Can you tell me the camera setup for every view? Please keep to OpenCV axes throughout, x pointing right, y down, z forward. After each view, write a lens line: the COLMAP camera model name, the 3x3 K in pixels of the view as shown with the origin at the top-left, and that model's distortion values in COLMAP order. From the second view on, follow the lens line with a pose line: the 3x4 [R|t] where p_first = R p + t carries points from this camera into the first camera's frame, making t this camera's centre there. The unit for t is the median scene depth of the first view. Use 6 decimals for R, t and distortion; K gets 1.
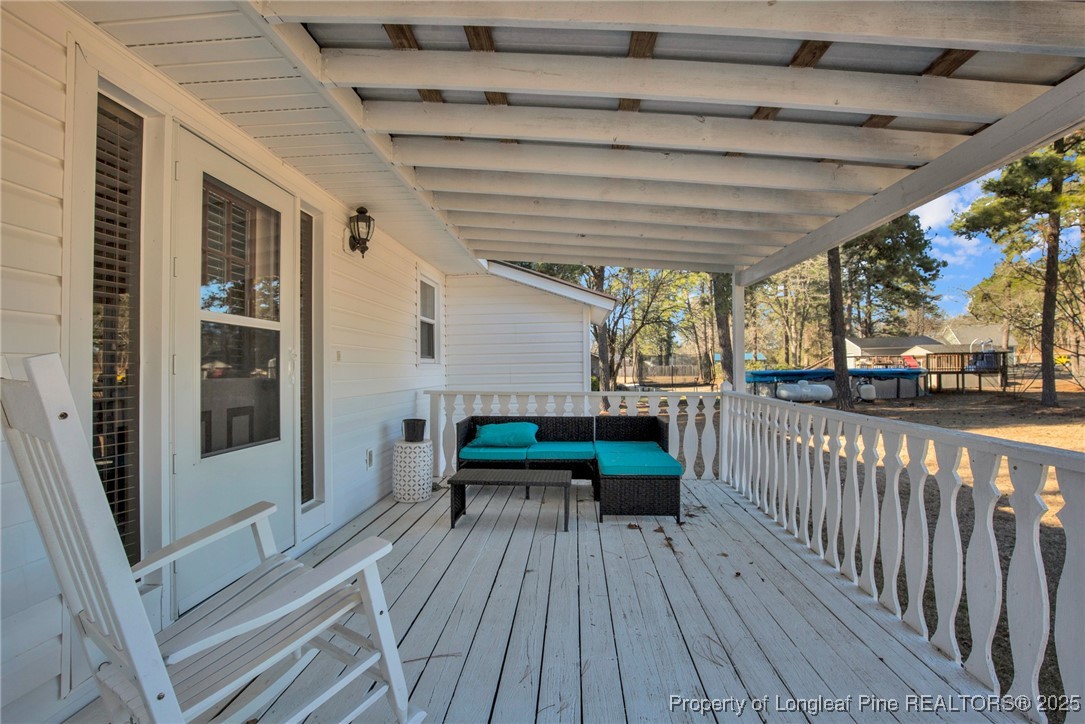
lens RADIAL K [[532.8, 0, 542.0], [0, 532.8, 366.3], [0, 0, 1]] dist [-0.001977, -0.000229]
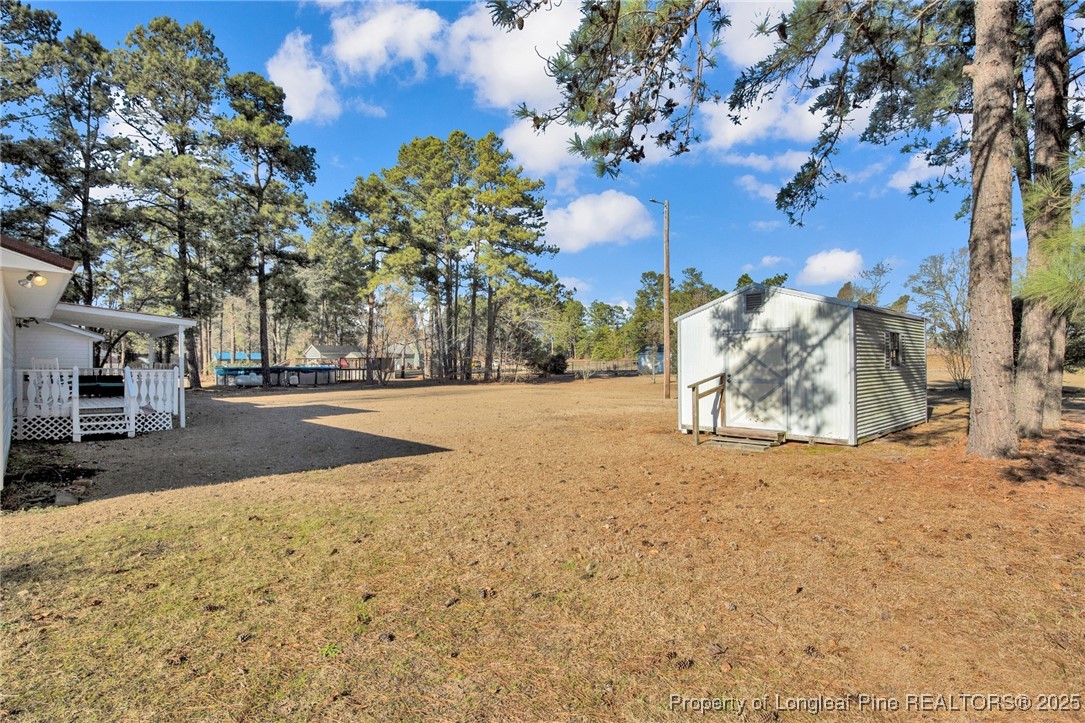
lens RADIAL K [[532.8, 0, 540.7], [0, 532.8, 365.3], [0, 0, 1]] dist [-0.001977, -0.000229]
pose [[0.673926, 0.015817, 0.738629, -0.080926], [-0.013937, 0.999865, -0.008694, 0.004629], [-0.738667, -0.004435, 0.674056, -0.550094]]
